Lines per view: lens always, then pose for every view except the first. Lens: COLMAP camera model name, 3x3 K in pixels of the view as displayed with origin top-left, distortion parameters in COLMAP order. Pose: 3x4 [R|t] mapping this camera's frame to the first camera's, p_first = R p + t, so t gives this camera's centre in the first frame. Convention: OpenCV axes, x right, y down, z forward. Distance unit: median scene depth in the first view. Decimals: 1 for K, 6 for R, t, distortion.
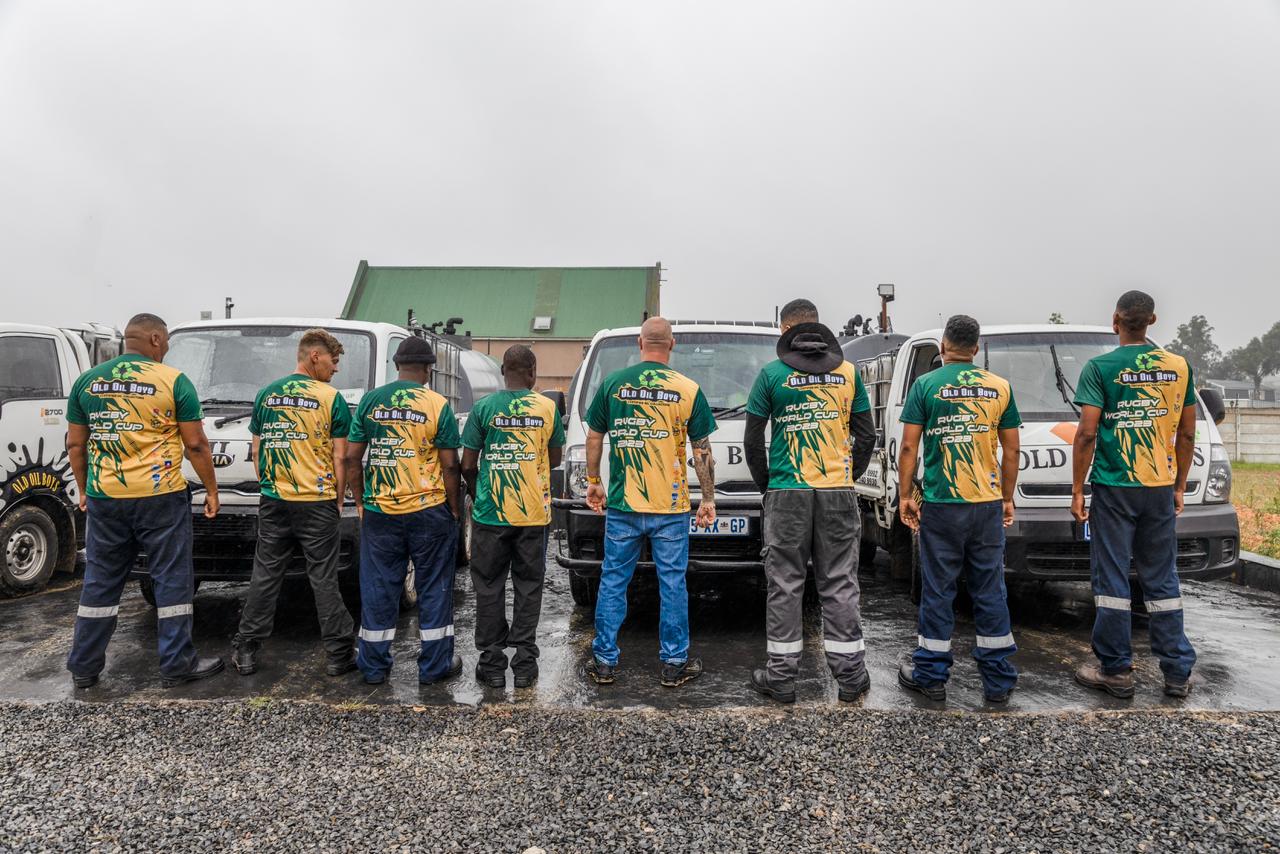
lens RADIAL K [[1170.7, 0, 655.4], [0, 1170.7, 445.5], [0, 0, 1]] dist [-0.000520, 0.006583]
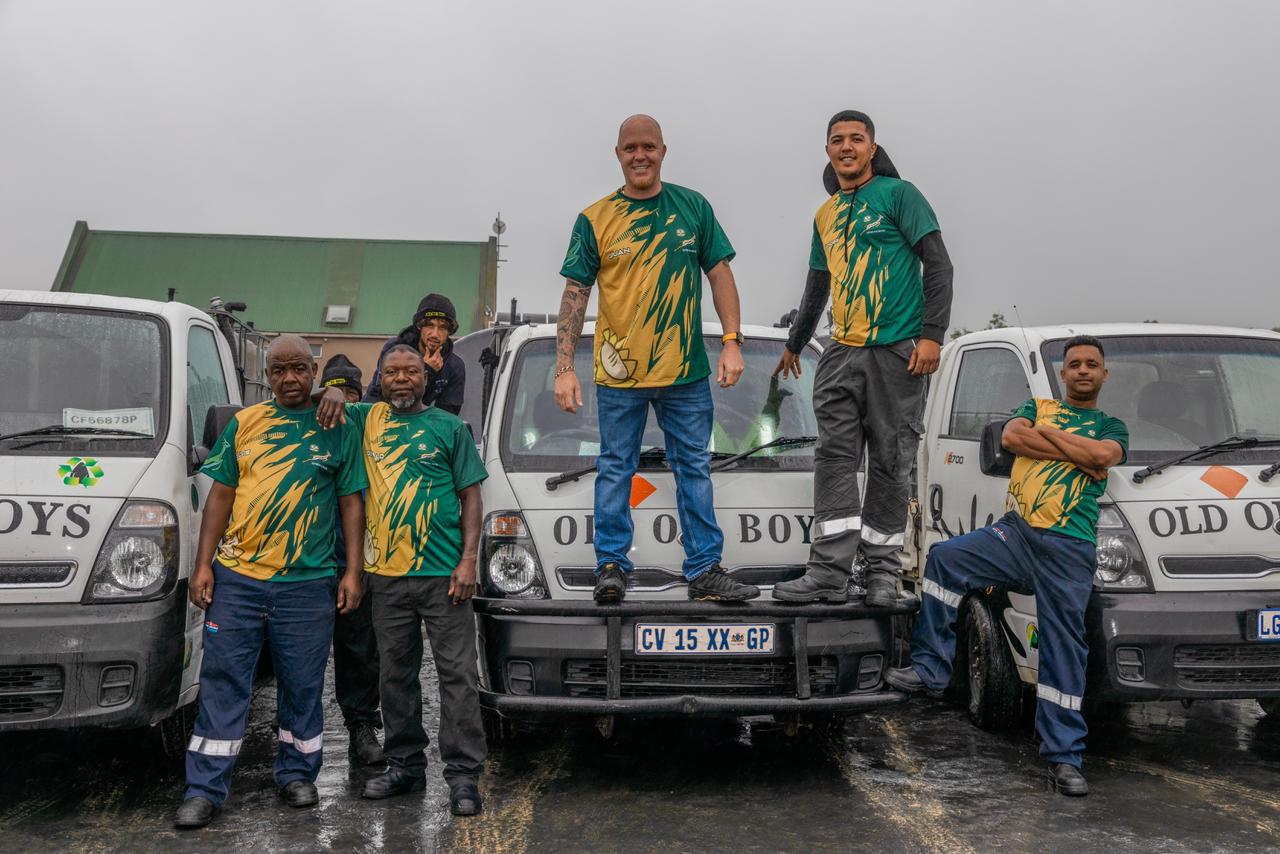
lens RADIAL K [[1170.7, 0, 655.4], [0, 1170.7, 445.5], [0, 0, 1]] dist [-0.000520, 0.006583]
pose [[0.975295, -0.010996, 0.220632, -0.119773], [0.010484, 0.999939, 0.003495, -0.036771], [-0.220657, -0.001095, 0.975351, 0.403359]]
